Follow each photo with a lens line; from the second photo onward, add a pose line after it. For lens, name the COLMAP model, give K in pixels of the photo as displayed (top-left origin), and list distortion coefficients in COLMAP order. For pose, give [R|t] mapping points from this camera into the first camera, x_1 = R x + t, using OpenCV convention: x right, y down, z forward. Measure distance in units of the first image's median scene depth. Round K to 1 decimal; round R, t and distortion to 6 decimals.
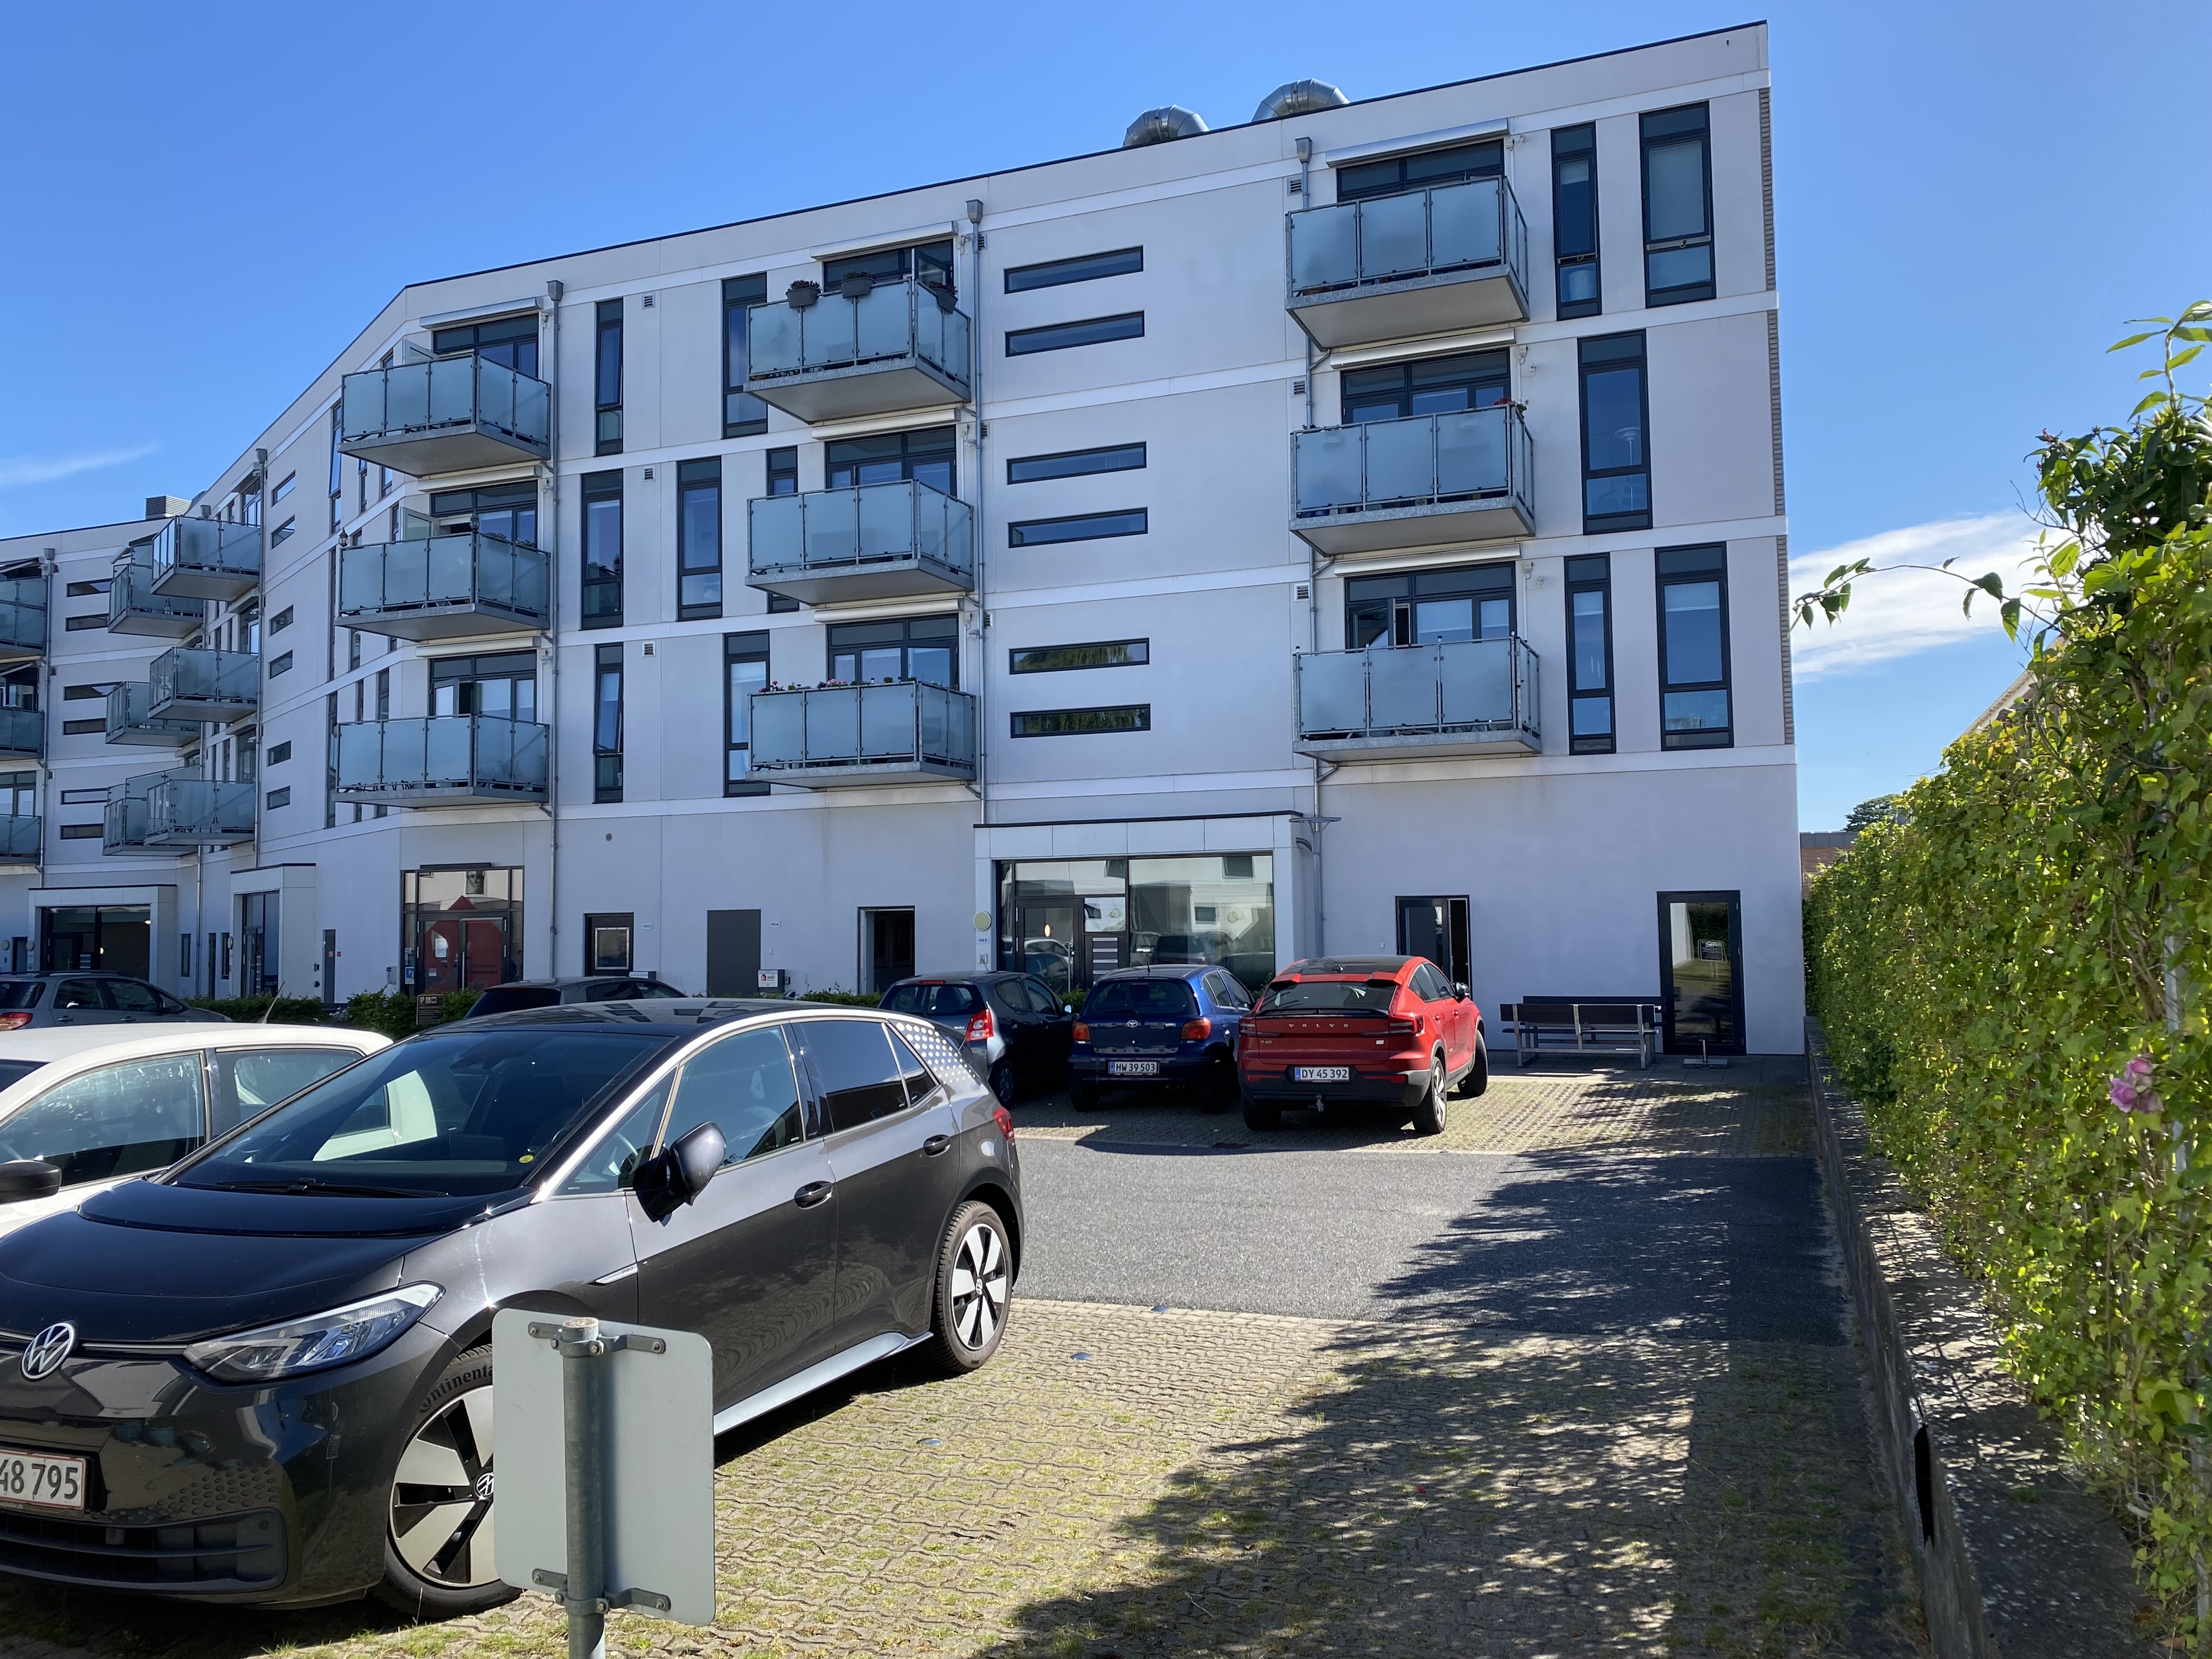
lens RADIAL K [[1693.4, 0, 1070.2], [0, 1693.4, 820.5], [0, 0, 1]] dist [0.101673, -0.189642]
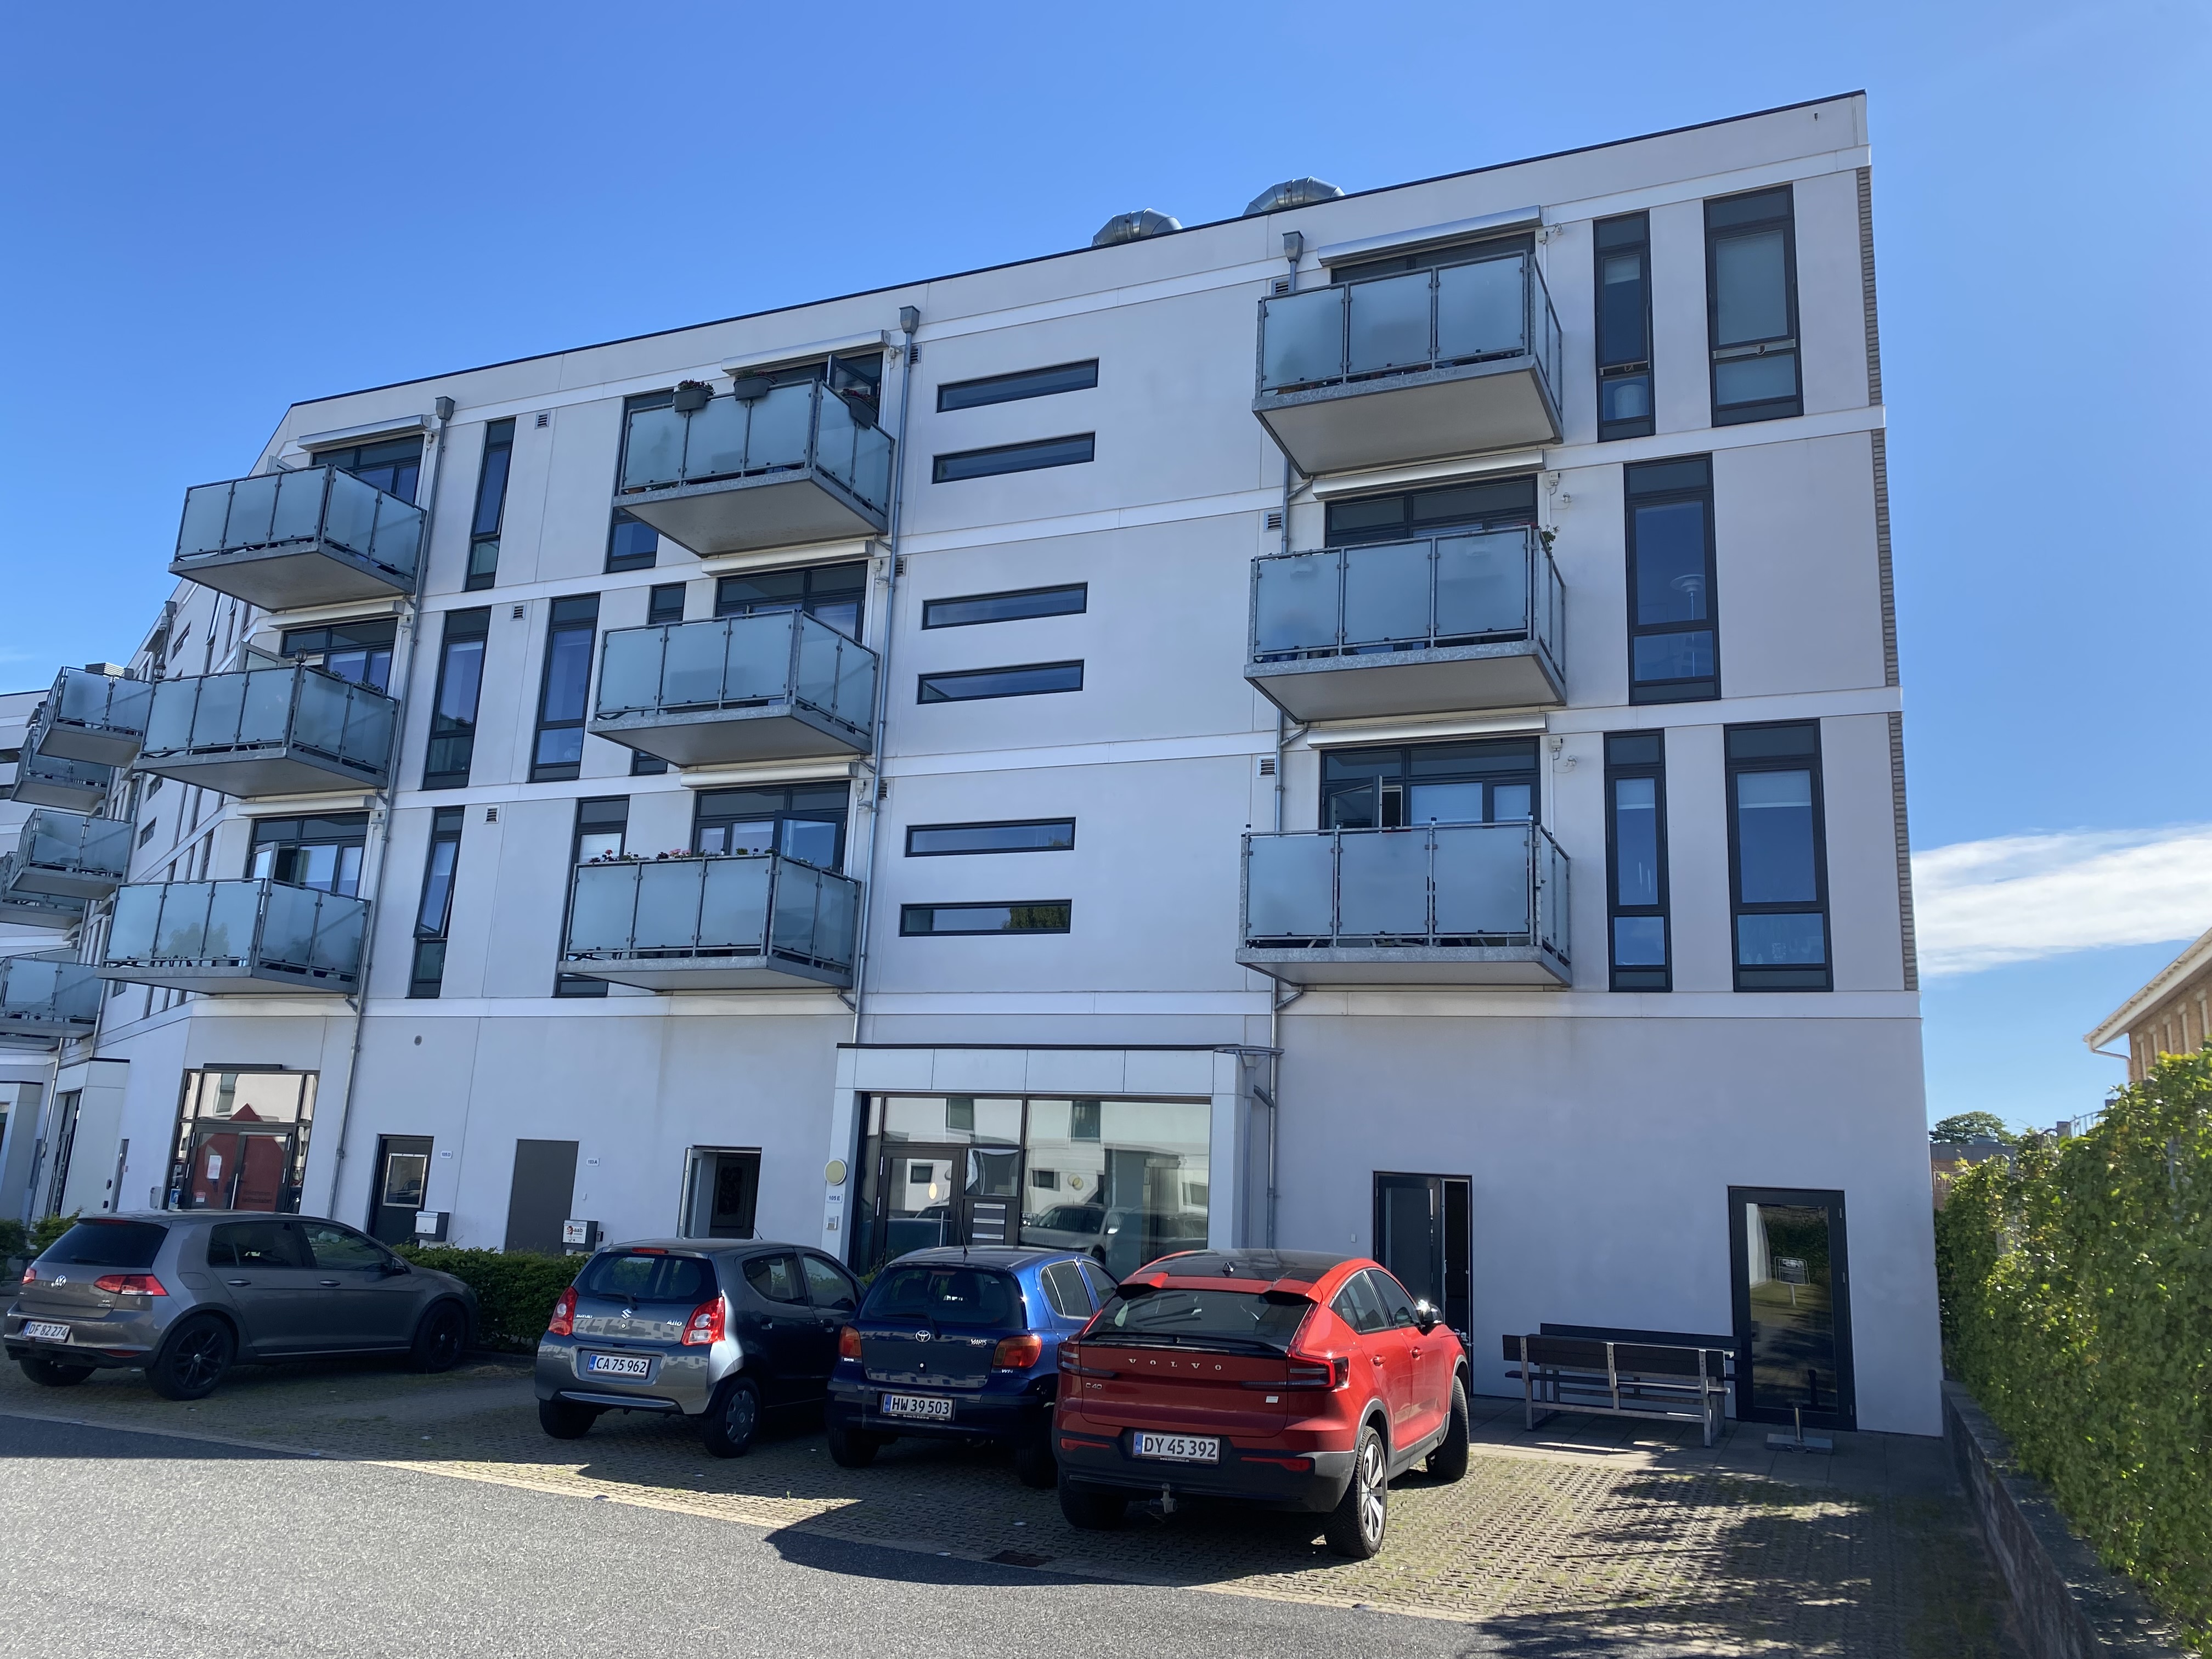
lens RADIAL K [[1668.5, 0, 1069.0], [0, 1668.5, 835.1], [0, 0, 1]] dist [0.083806, -0.144767]
pose [[0.997658, 0.052025, -0.044401, 0.080763], [-0.057996, 0.987591, -0.145946, 0.014608], [0.036257, 0.148179, 0.988296, 0.238396]]
